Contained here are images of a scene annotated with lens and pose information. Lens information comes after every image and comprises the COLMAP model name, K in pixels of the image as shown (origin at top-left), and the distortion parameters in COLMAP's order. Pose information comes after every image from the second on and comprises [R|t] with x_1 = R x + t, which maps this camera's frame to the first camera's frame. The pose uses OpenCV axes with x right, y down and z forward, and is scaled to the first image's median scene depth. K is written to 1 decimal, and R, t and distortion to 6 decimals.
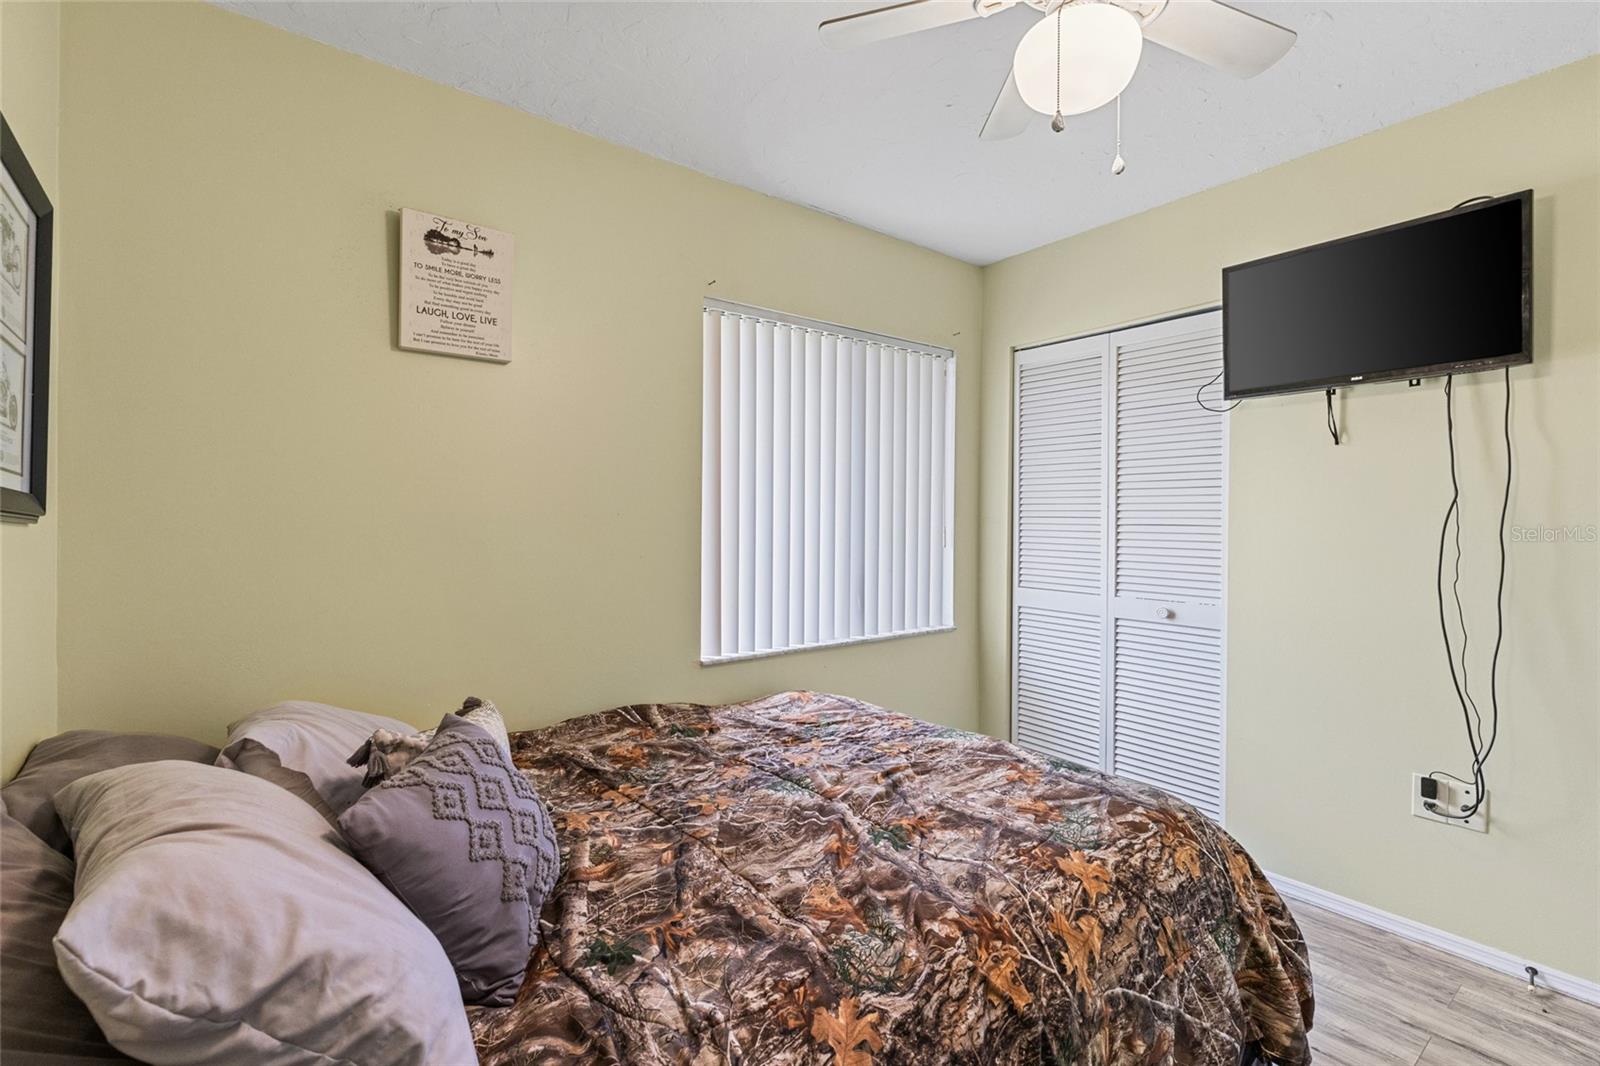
lens RADIAL K [[717.2, 0, 798.9], [0, 717.2, 532.5], [0, 0, 1]] dist [0.003615, -0.000645]
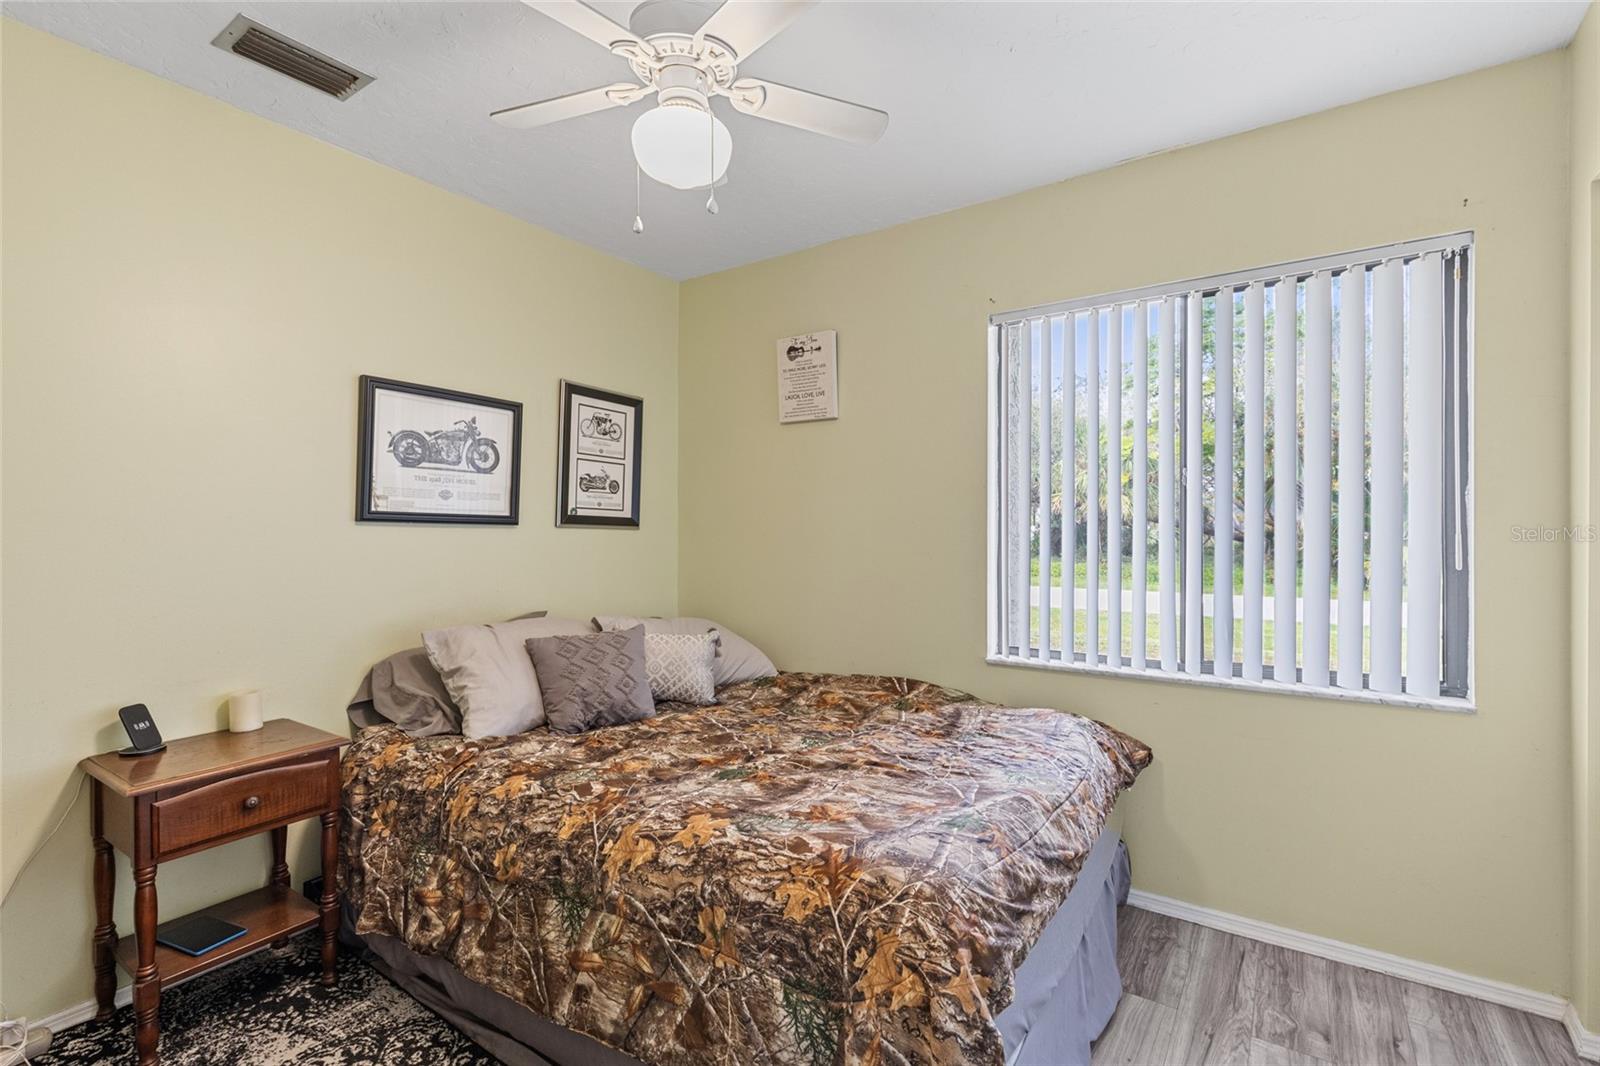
lens RADIAL K [[717.2, 0, 798.9], [0, 717.2, 532.5], [0, 0, 1]] dist [0.003615, -0.000645]
pose [[0.313658, 0.001874, -0.949534, 1.278736], [-0.012212, 0.999923, -0.002060, -0.003074], [0.949458, 0.012242, 0.313656, 0.650749]]
